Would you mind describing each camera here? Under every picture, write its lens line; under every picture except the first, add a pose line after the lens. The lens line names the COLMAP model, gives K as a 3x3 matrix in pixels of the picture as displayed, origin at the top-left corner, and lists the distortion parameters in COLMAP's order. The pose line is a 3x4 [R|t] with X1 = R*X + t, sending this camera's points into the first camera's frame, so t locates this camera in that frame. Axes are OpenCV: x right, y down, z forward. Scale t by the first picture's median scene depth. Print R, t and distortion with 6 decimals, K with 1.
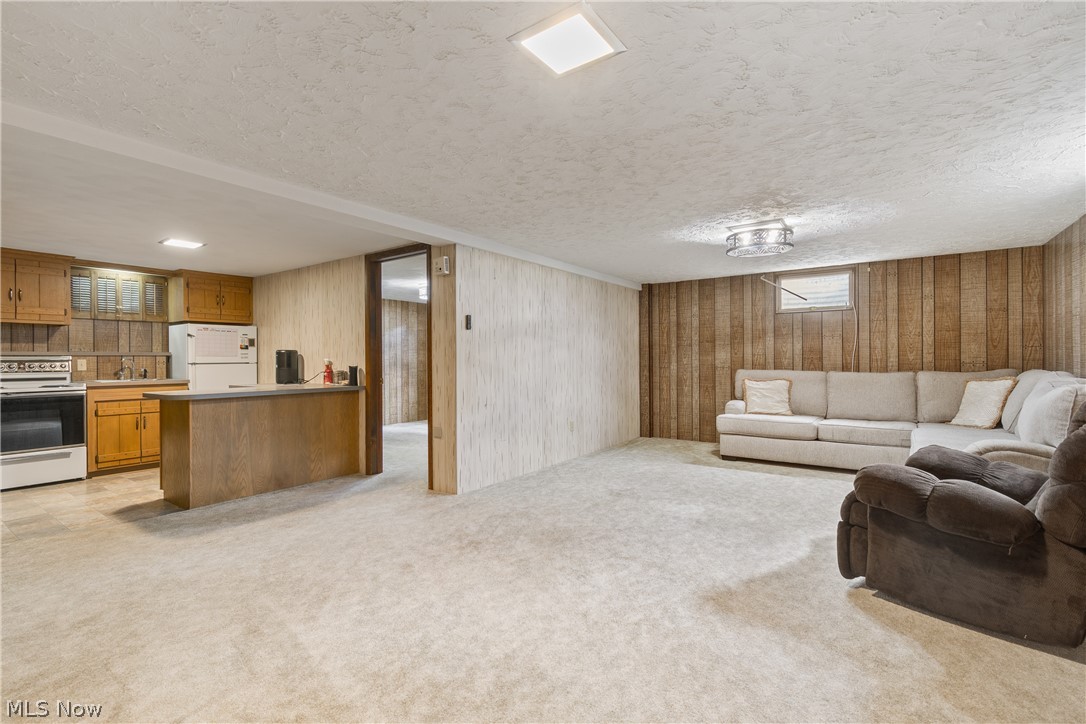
lens RADIAL K [[491.6, 0, 546.3], [0, 491.6, 358.9], [0, 0, 1]] dist [0.002934, -0.001357]
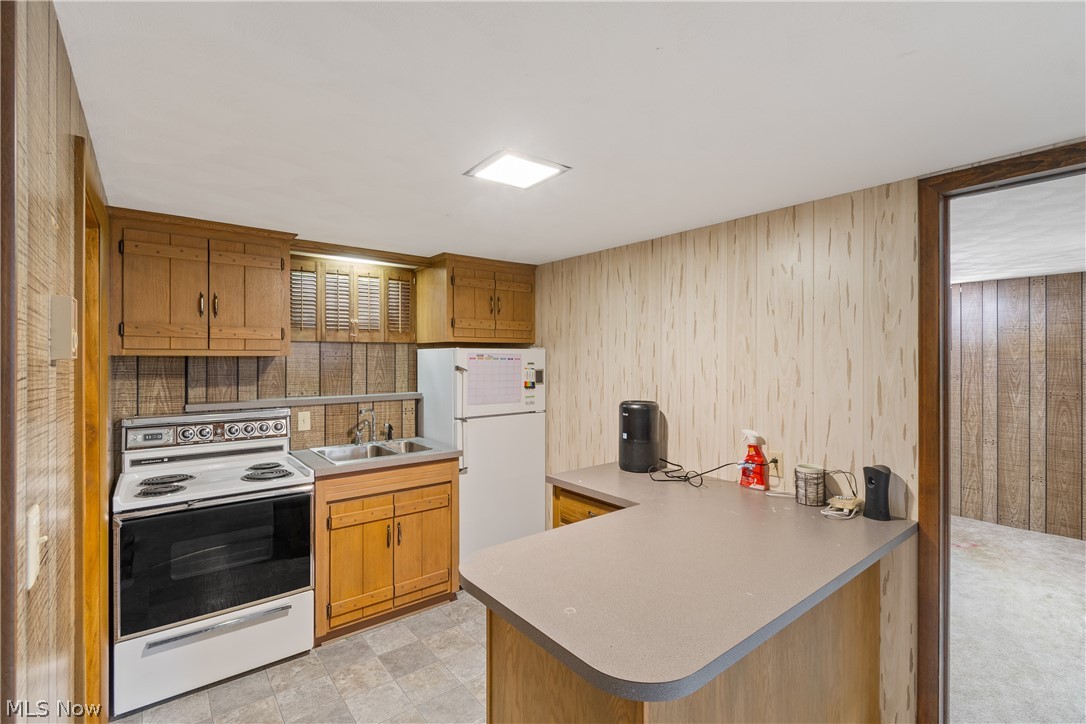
lens RADIAL K [[491.6, 0, 539.1], [0, 491.6, 358.5], [0, 0, 1]] dist [0.002934, -0.001357]
pose [[0.958848, 0.009598, -0.283757, -0.309932], [-0.008113, 0.999947, 0.006408, -0.041808], [0.283804, -0.003842, 0.958875, 0.314918]]
